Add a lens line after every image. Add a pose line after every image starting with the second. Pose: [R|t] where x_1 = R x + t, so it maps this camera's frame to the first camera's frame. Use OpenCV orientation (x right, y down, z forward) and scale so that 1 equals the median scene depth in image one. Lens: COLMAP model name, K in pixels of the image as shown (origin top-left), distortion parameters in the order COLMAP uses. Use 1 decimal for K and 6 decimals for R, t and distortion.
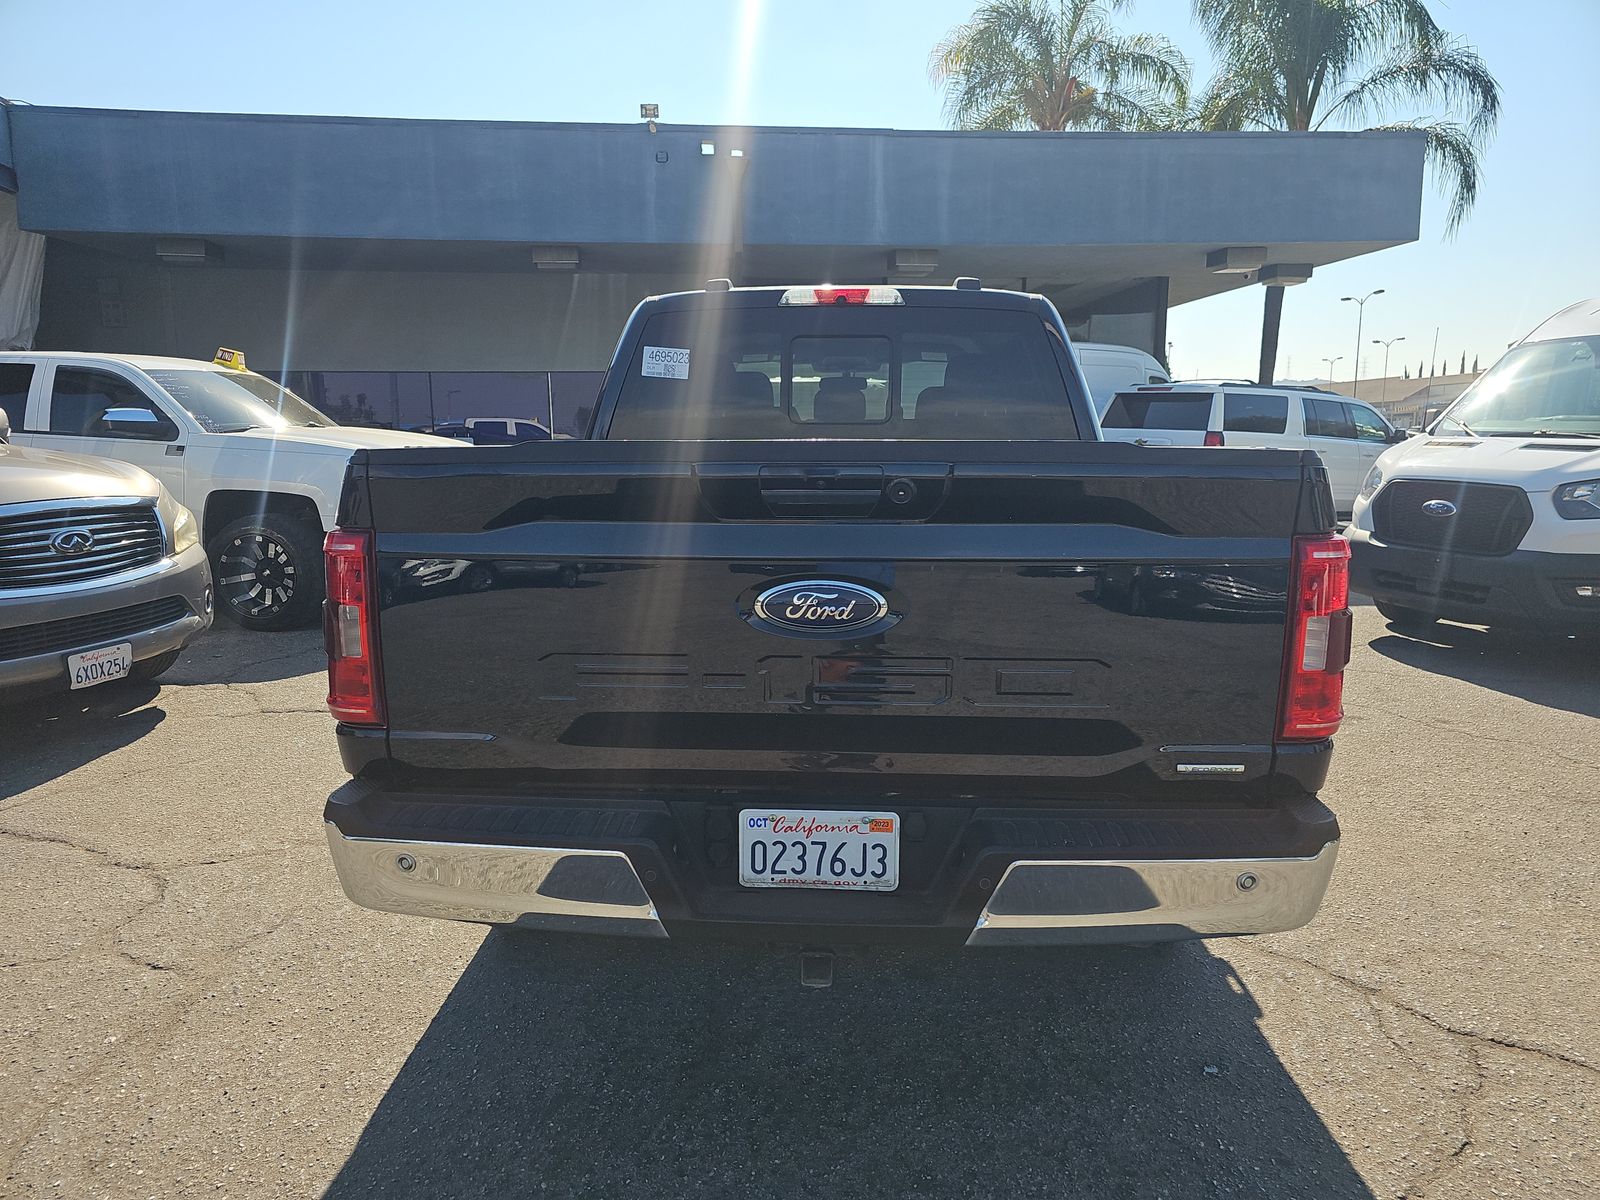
lens RADIAL K [[1054.9, 0, 802.9], [0, 1054.9, 612.7], [0, 0, 1]] dist [-0.023630, -0.005594]
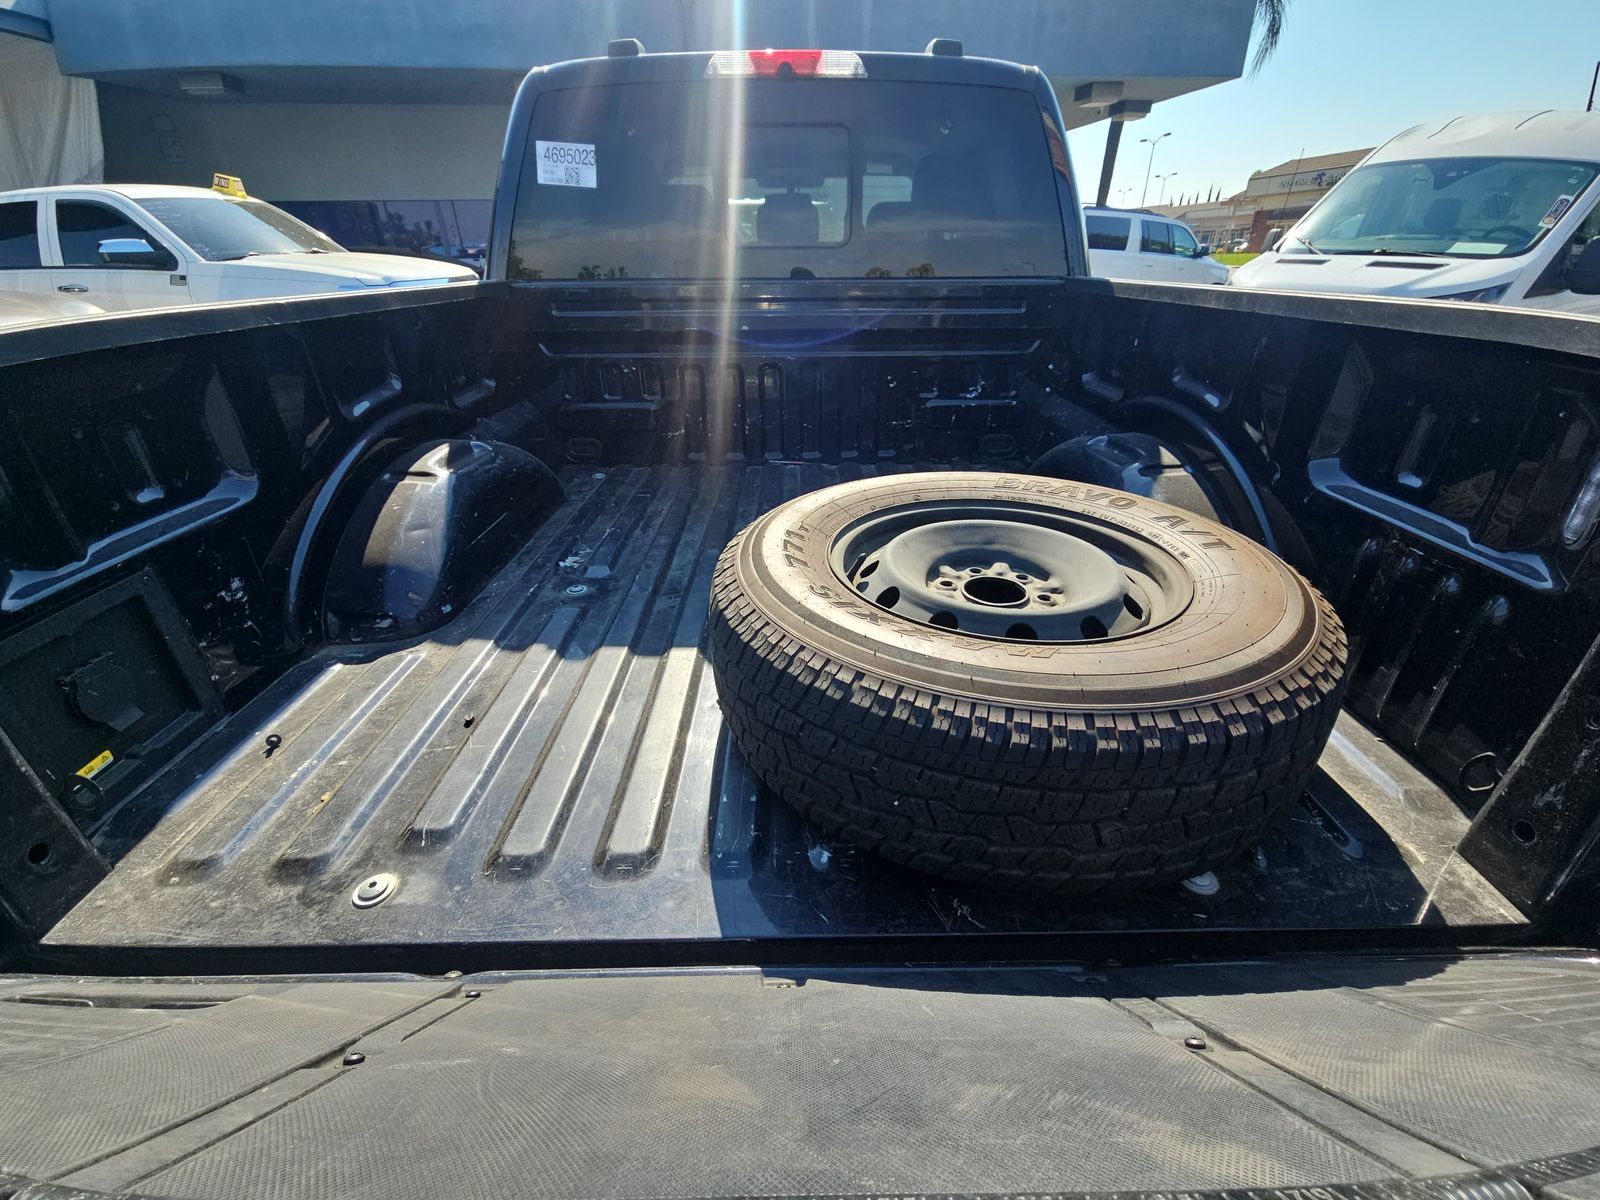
lens RADIAL K [[646.6, 0, 804.9], [0, 646.6, 612.7], [0, 0, 1]] dist [-0.013449, -0.006846]
pose [[0.997819, -0.037554, 0.054279, 0.003077], [0.016991, 0.940792, 0.338559, -0.034098], [-0.063780, -0.336899, 0.939378, 0.193974]]
